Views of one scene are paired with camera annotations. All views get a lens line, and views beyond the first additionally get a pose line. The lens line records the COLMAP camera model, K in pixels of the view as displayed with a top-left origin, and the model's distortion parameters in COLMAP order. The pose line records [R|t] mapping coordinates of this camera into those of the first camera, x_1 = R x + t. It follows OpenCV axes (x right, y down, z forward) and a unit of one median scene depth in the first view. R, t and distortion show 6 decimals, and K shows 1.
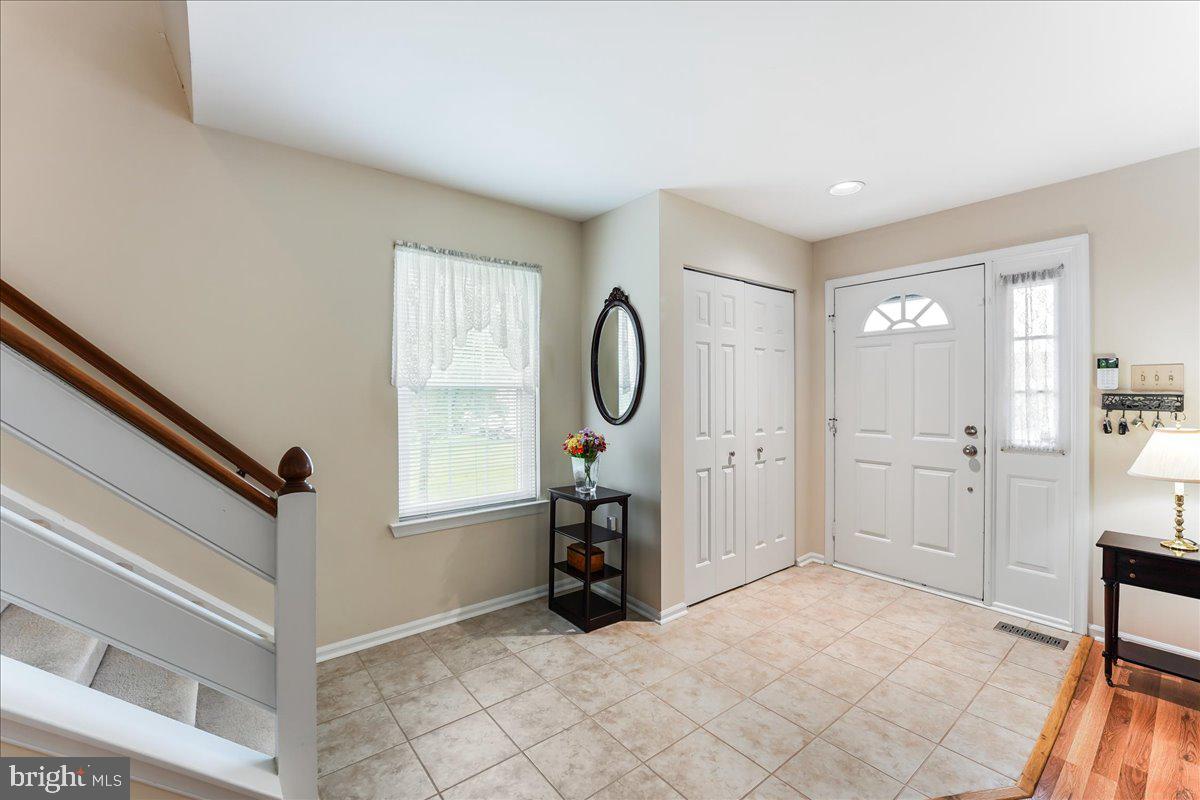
lens RADIAL K [[503.1, 0, 591.7], [0, 503.1, 396.2], [0, 0, 1]] dist [-0.015191, -0.000161]
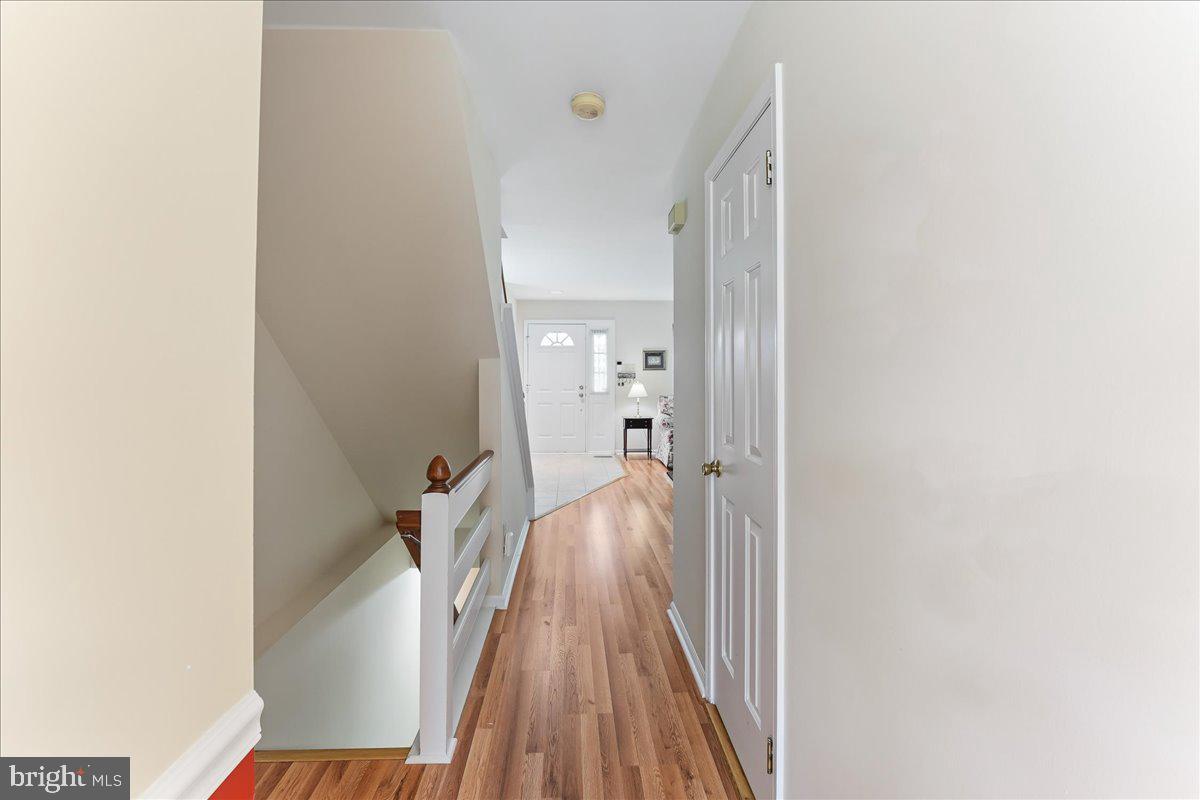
lens RADIAL K [[500.1, 0, 585.2], [0, 500.1, 390.8], [0, 0, 1]] dist [-0.002830, -0.000207]
pose [[0.596884, -0.026713, 0.801882, -1.388209], [0.003525, 0.999523, 0.030673, 0.007302], [-0.802320, -0.015482, 0.596694, -0.603959]]
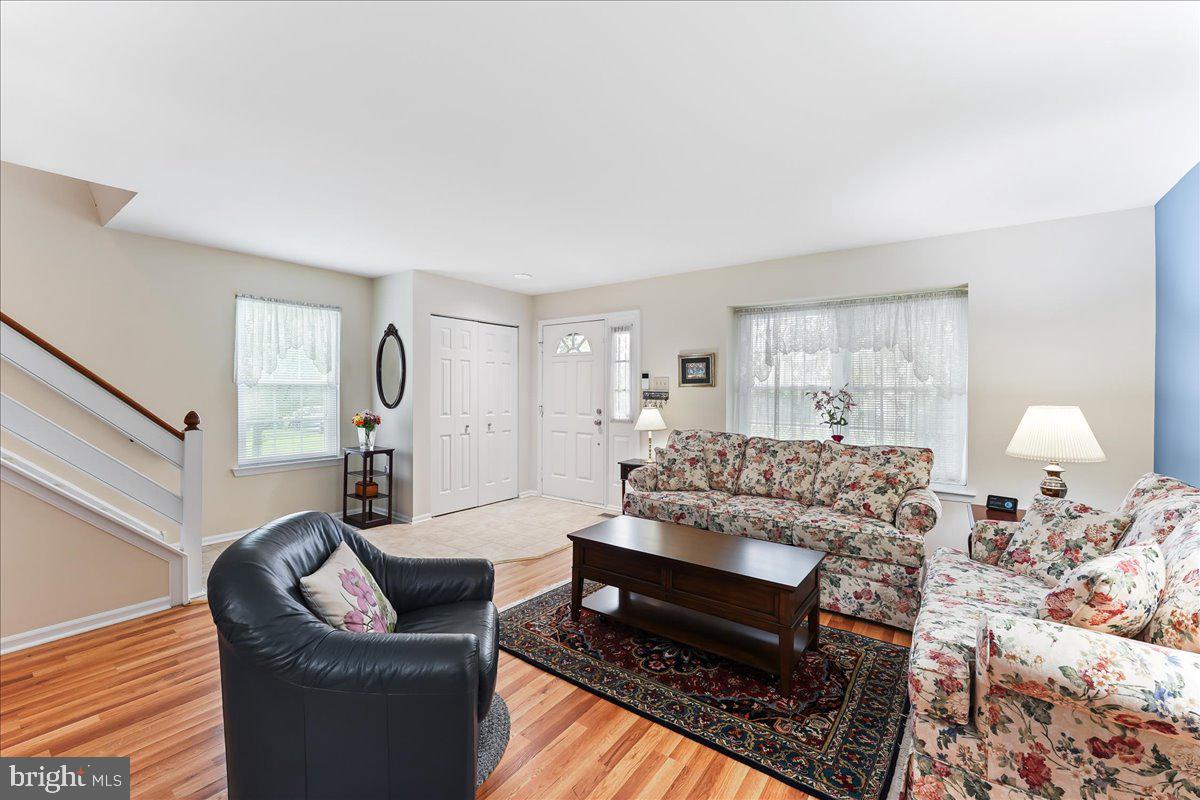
lens RADIAL K [[500.1, 0, 585.2], [0, 500.1, 390.8], [0, 0, 1]] dist [-0.002830, -0.000207]
pose [[0.964927, 0.008279, 0.262387, 0.248481], [-0.007304, 0.999962, -0.004693, 0.003635], [-0.262416, 0.002612, 0.964951, -0.772063]]
